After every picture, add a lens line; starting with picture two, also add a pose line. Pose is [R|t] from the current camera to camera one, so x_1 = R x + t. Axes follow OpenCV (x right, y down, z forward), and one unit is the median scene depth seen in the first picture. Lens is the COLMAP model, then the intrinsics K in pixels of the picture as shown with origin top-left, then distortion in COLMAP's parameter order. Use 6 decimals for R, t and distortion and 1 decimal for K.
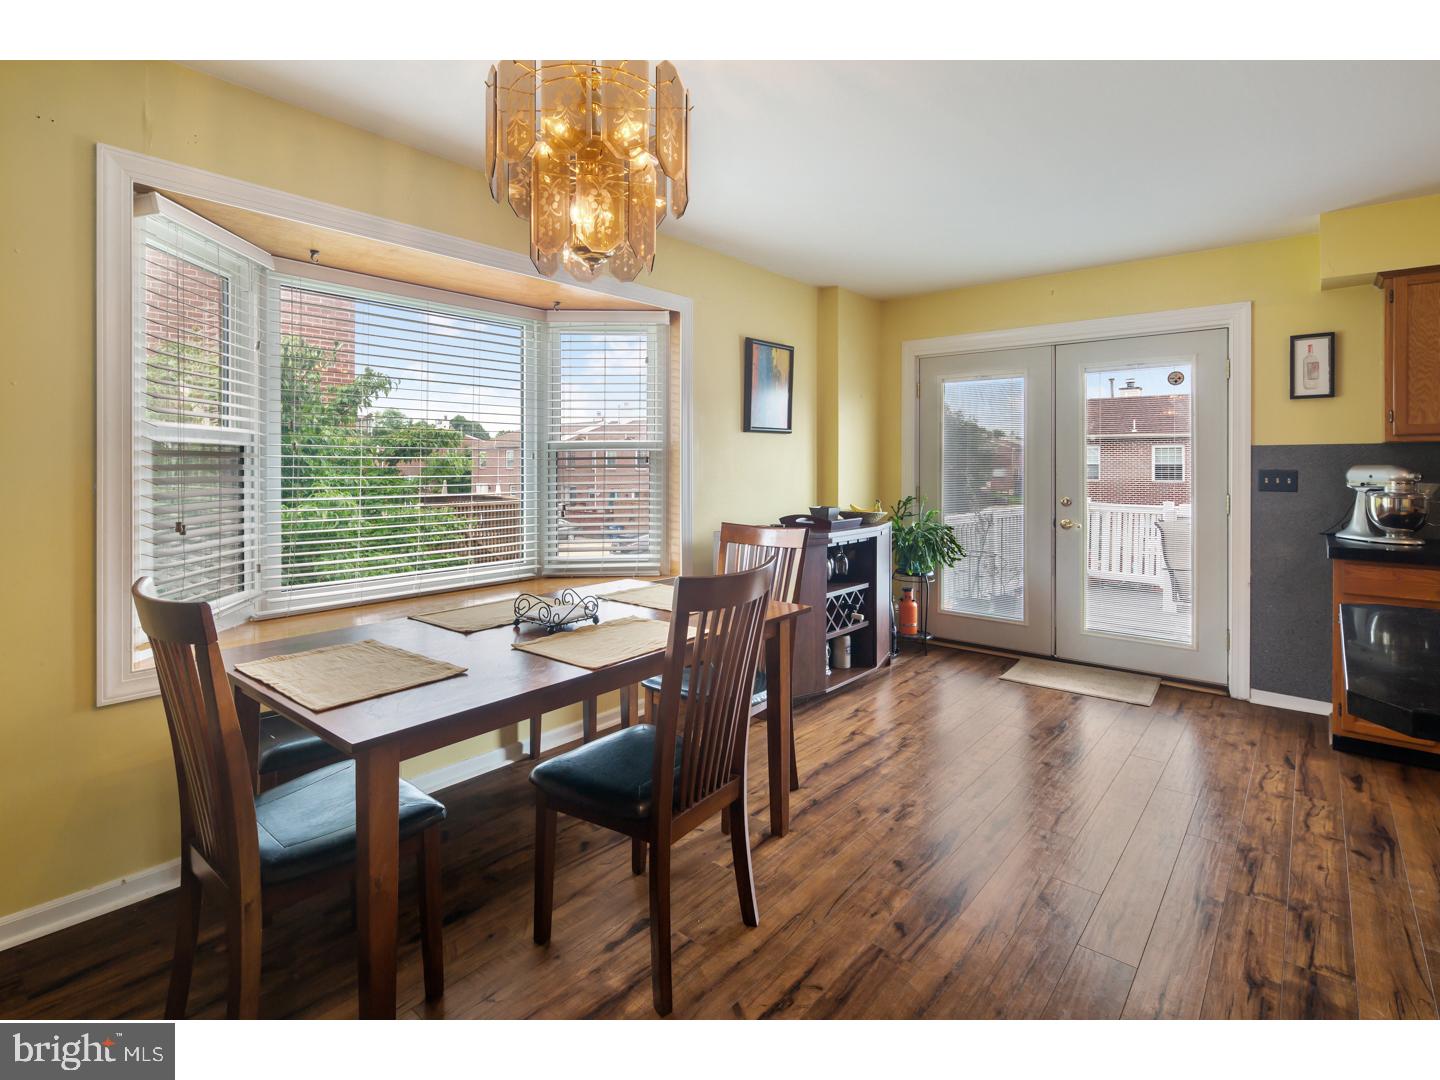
lens RADIAL K [[716.4, 0, 690.6], [0, 716.4, 460.3], [0, 0, 1]] dist [-0.000069, 0.000439]
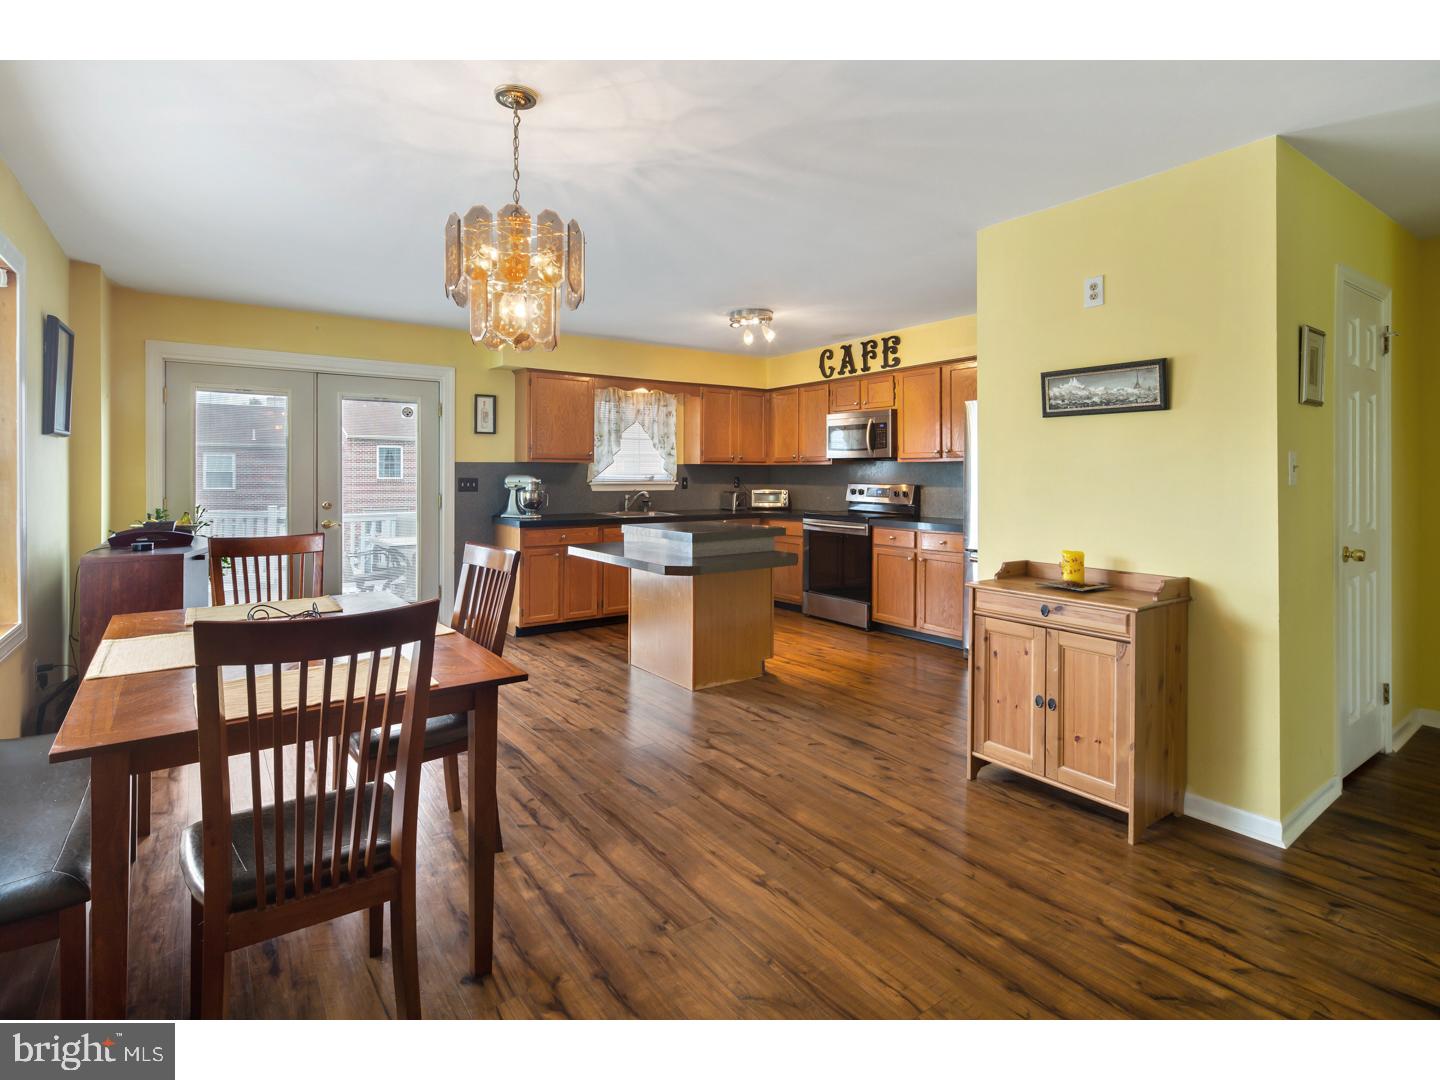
lens RADIAL K [[716.4, 0, 704.0], [0, 716.4, 460.9], [0, 0, 1]] dist [-0.000069, 0.000439]
pose [[0.241895, 0.015429, 0.970180, -0.588335], [-0.007041, 0.999875, -0.014146, -0.005344], [-0.970277, -0.003410, 0.241973, 0.113755]]
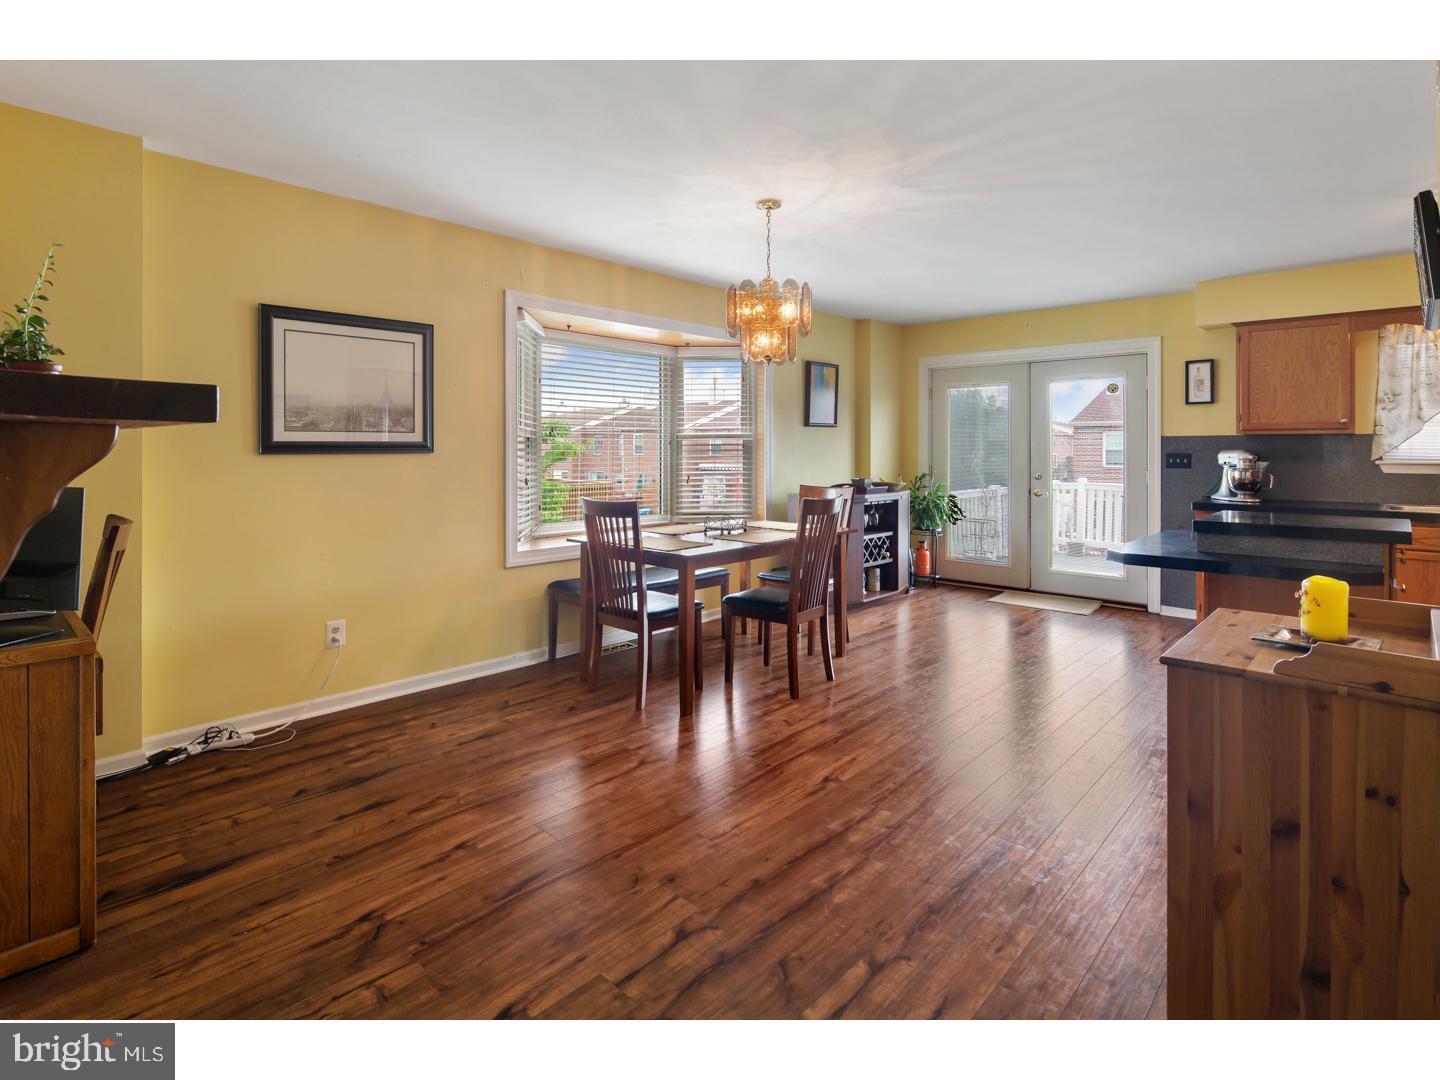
lens RADIAL K [[716.4, 0, 677.4], [0, 716.4, 445.4], [0, 0, 1]] dist [-0.000069, 0.000439]
pose [[0.998638, 0.000838, -0.052168, -0.119055], [-0.000865, 1.000000, -0.000493, -0.000618], [0.052167, 0.000537, 0.998638, -0.505698]]
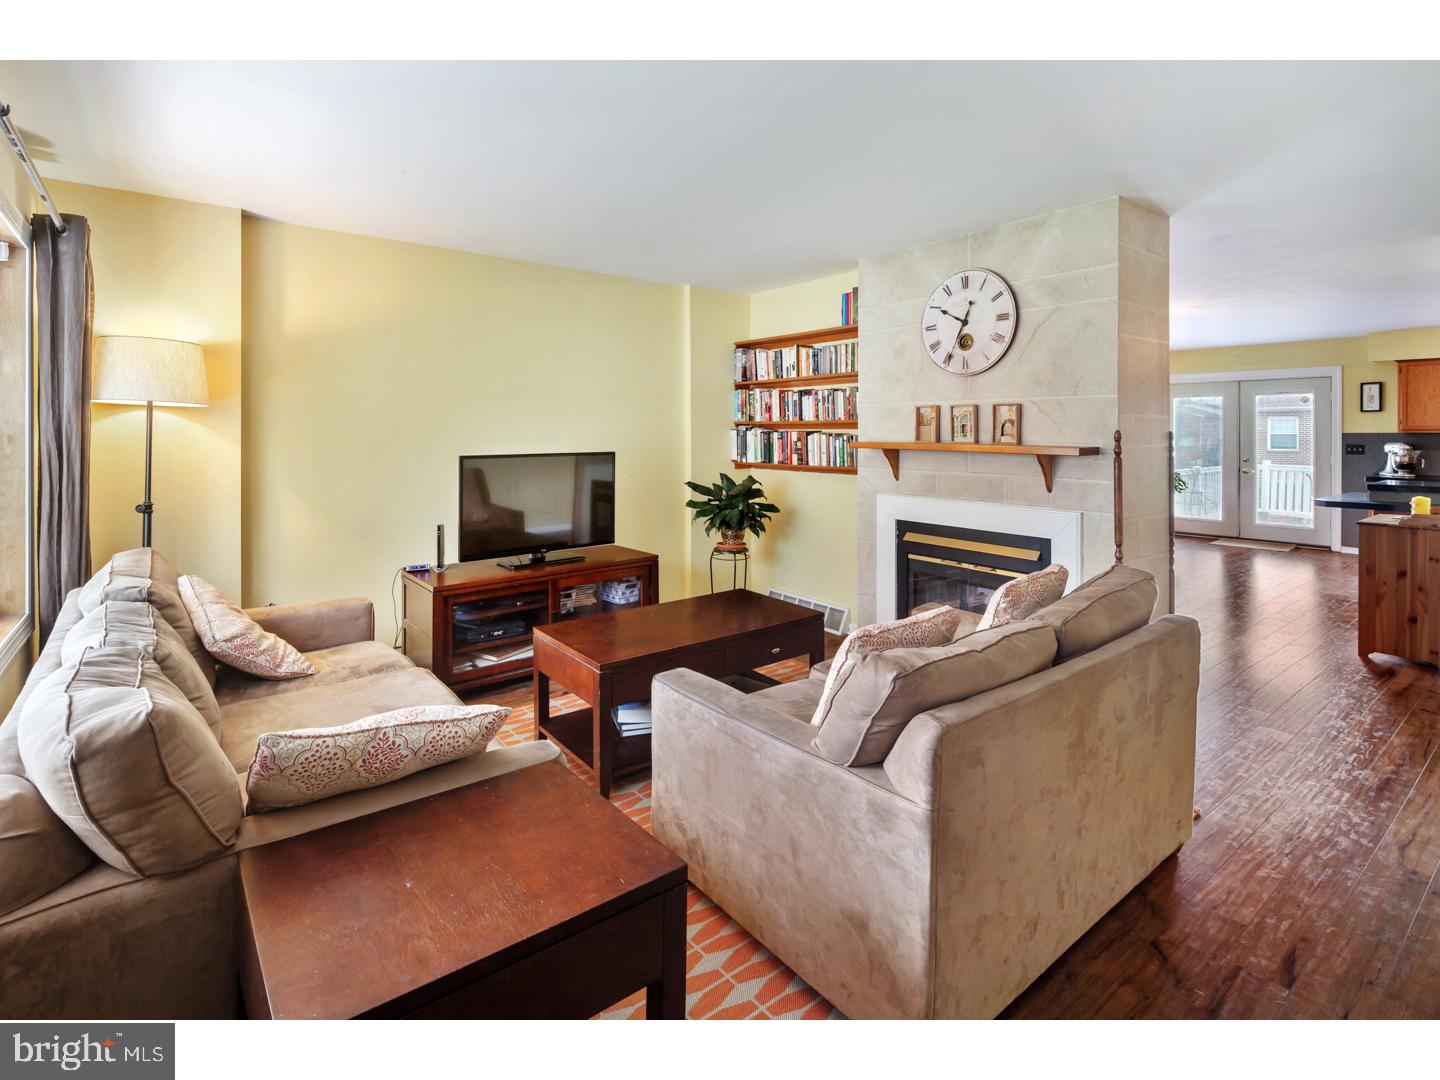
lens RADIAL K [[716.4, 0, 690.4], [0, 716.4, 434.7], [0, 0, 1]] dist [-0.000069, 0.000439]
pose [[0.983490, -0.003683, -0.180926, -0.763907], [0.005030, 0.999963, 0.006986, -0.041291], [0.180893, -0.007780, 0.983472, -1.494683]]
